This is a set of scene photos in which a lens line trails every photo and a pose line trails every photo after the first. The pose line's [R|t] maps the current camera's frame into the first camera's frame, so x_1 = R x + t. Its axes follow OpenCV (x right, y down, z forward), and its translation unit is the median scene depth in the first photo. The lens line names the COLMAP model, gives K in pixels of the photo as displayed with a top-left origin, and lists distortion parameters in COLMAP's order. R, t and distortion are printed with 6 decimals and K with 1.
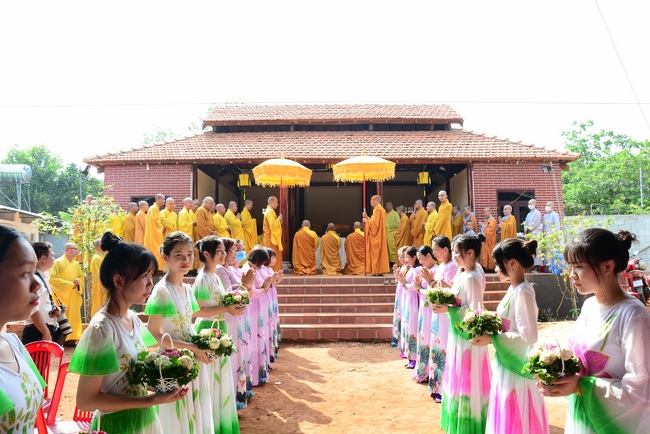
lens RADIAL K [[510.8, 0, 336.4], [0, 510.8, 222.4], [0, 0, 1]] dist [-0.156105, 0.123031]
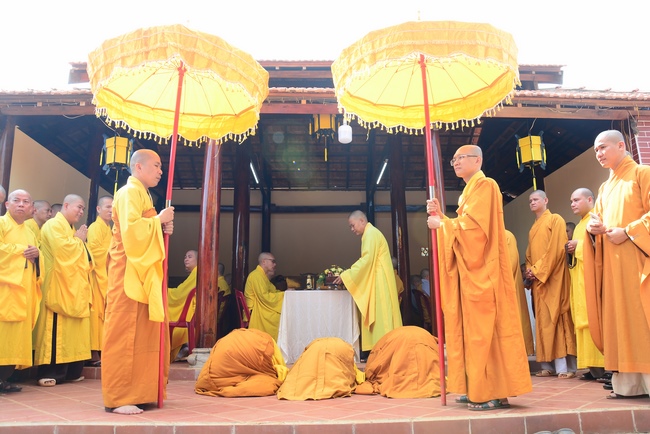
lens RADIAL K [[510.8, 0, 336.4], [0, 510.8, 222.4], [0, 0, 1]] dist [-0.156105, 0.123031]
pose [[0.998302, 0.002034, 0.058207, -0.021033], [0.005961, 0.990573, -0.136853, 0.033249], [-0.057936, 0.136967, 0.988880, 0.600162]]
